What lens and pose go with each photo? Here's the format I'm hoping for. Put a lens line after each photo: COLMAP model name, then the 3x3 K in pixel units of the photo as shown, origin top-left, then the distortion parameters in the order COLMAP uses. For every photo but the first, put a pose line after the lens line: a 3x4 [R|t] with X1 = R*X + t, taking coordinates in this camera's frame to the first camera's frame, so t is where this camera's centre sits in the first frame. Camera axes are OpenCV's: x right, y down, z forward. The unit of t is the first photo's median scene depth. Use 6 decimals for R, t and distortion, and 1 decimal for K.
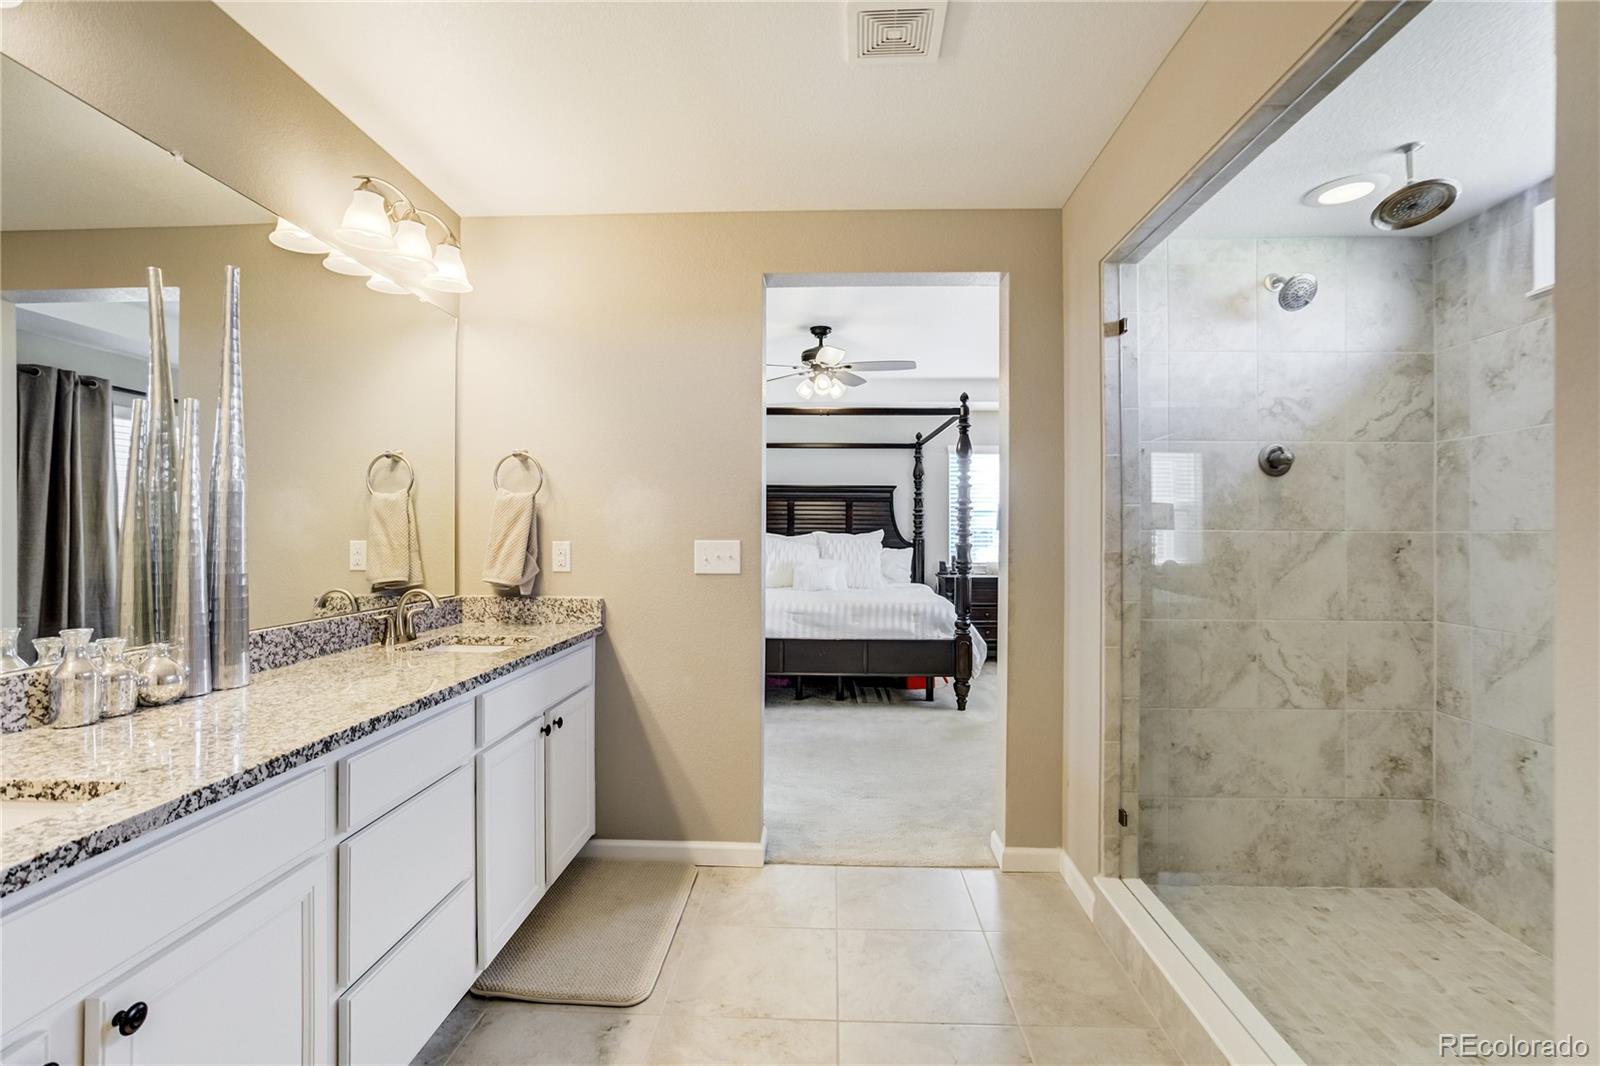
lens RADIAL K [[742.0, 0, 800.0], [0, 742.0, 533.0], [0, 0, 1]] dist [-0.039111, 0.013762]
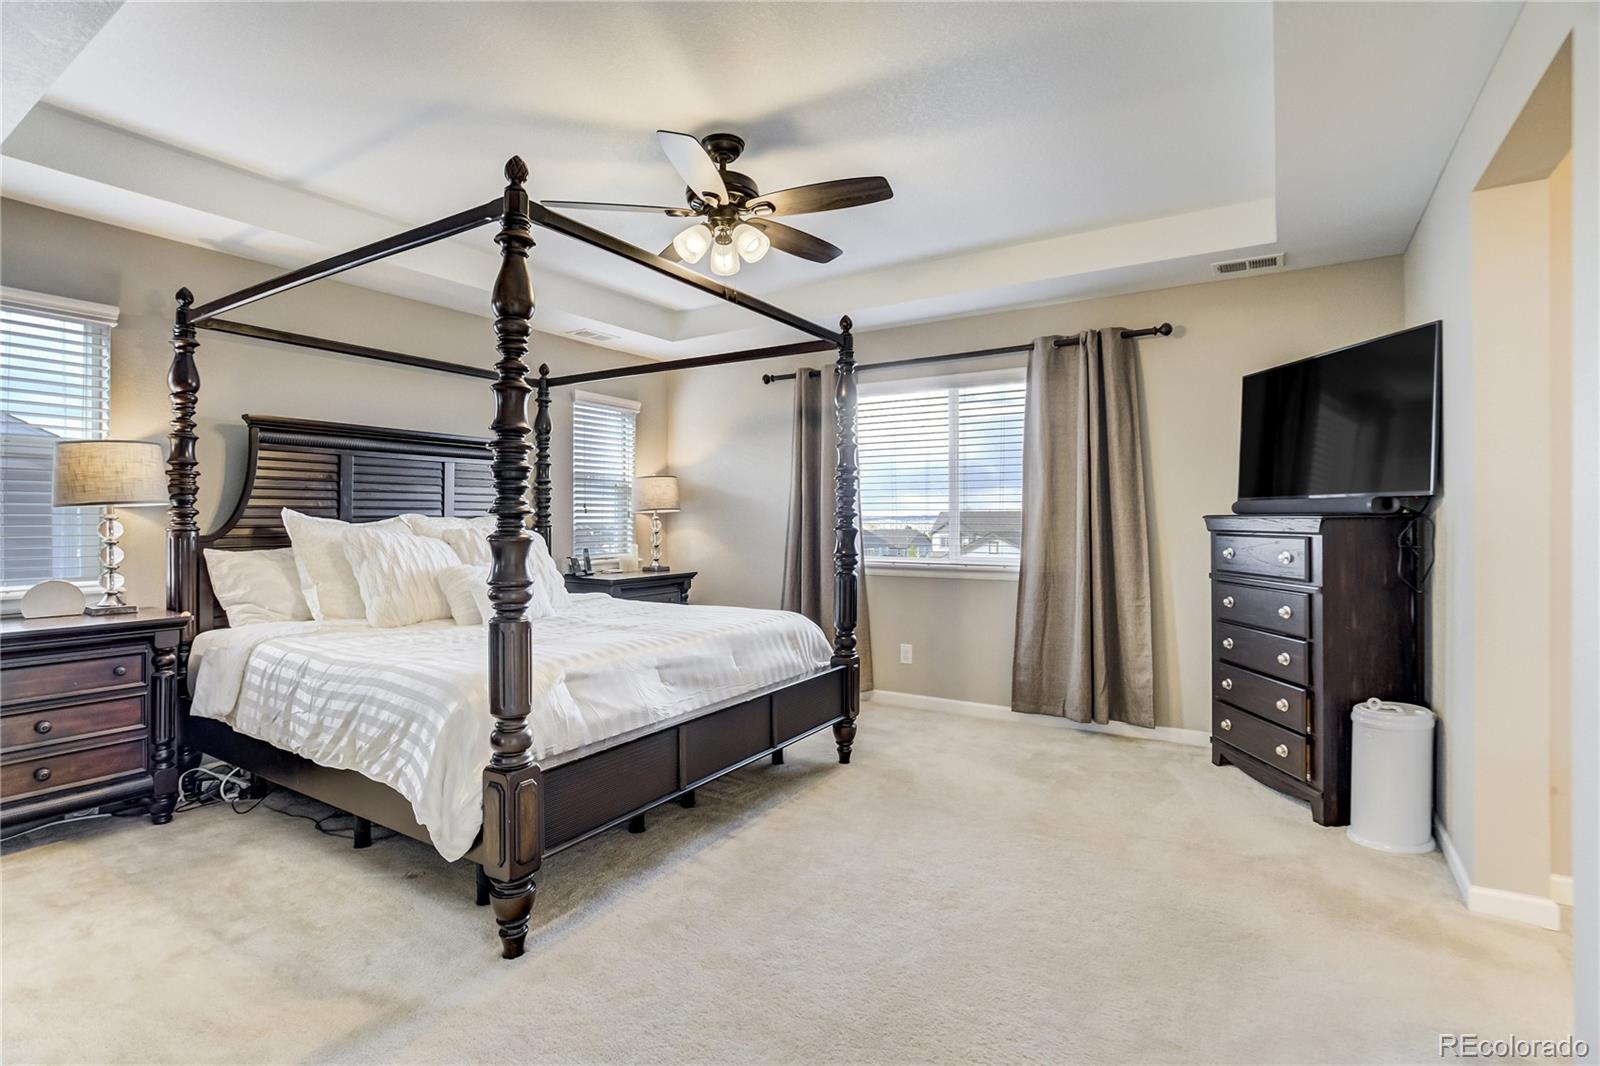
lens RADIAL K [[757.6, 0, 767.5], [0, 757.6, 511.5], [0, 0, 1]] dist [-0.040840, 0.014162]
pose [[0.526325, -0.000814, 0.850283, -0.328150], [0.010924, 0.999923, -0.005805, 0.002226], [-0.850213, 0.012344, 0.526293, 0.516998]]
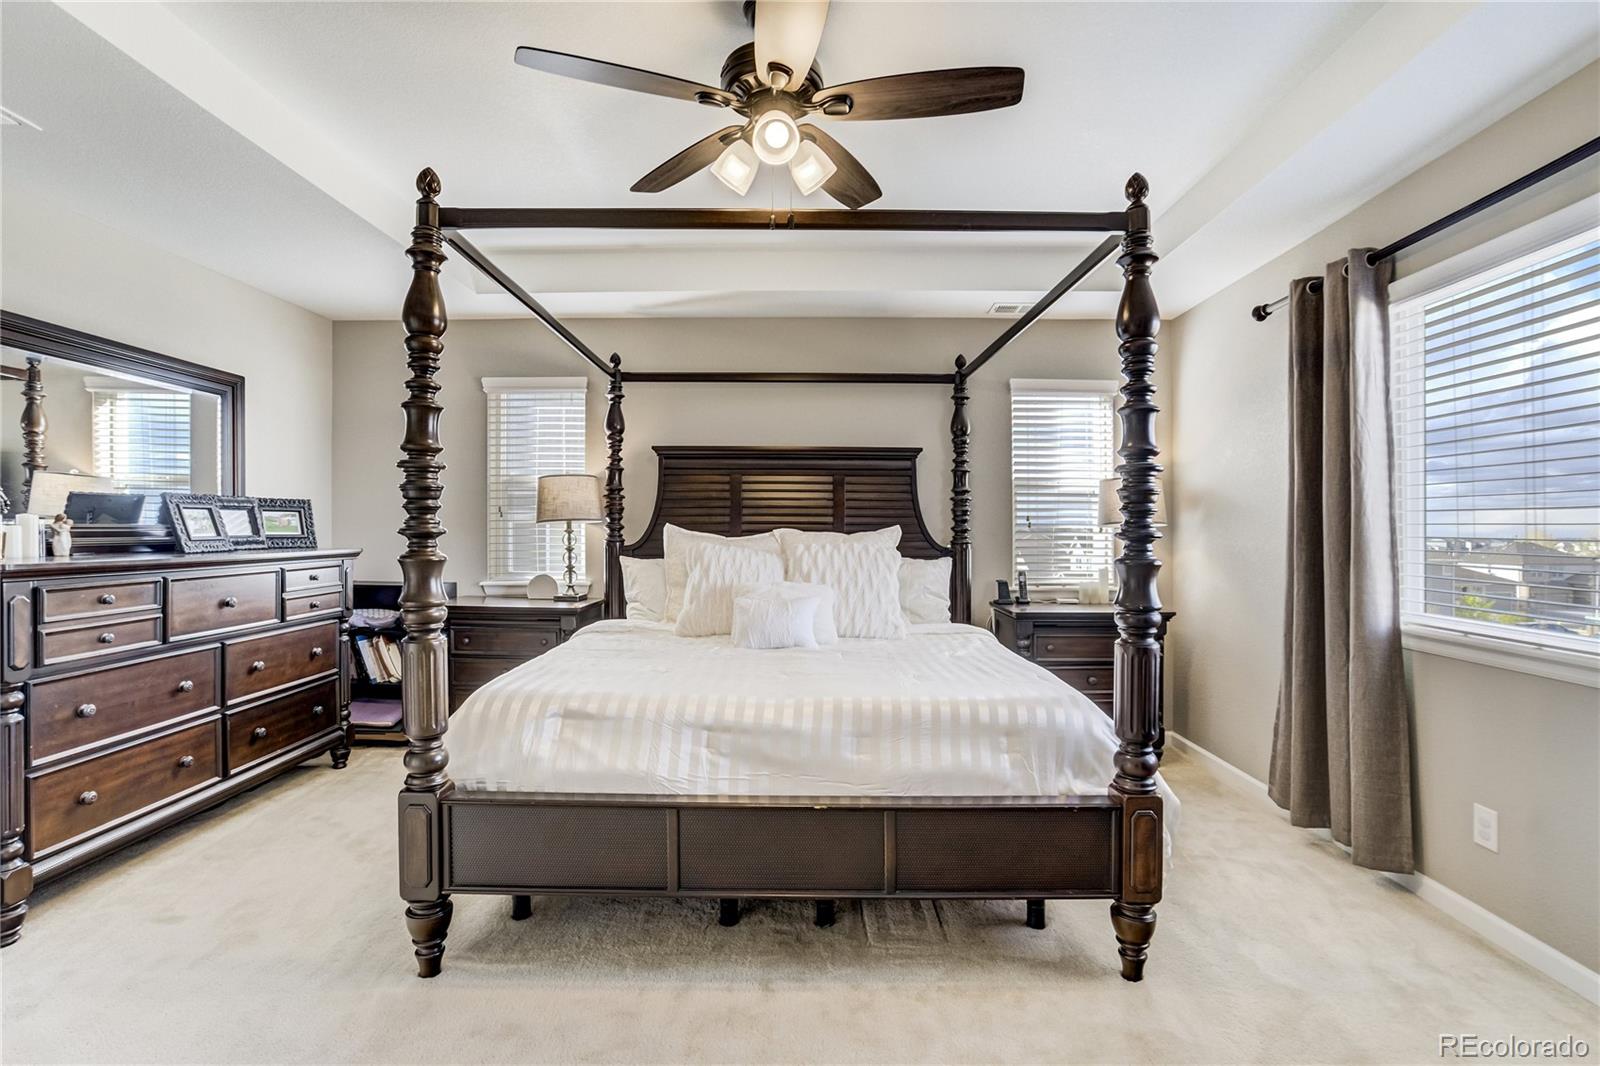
lens RADIAL K [[742.0, 0, 800.0], [0, 742.0, 533.0], [0, 0, 1]] dist [-0.039111, 0.013762]
pose [[0.999698, -0.003427, 0.024353, 0.024727], [0.003390, 0.999993, 0.001570, 0.000166], [-0.024358, -0.001487, 0.999702, 0.466818]]
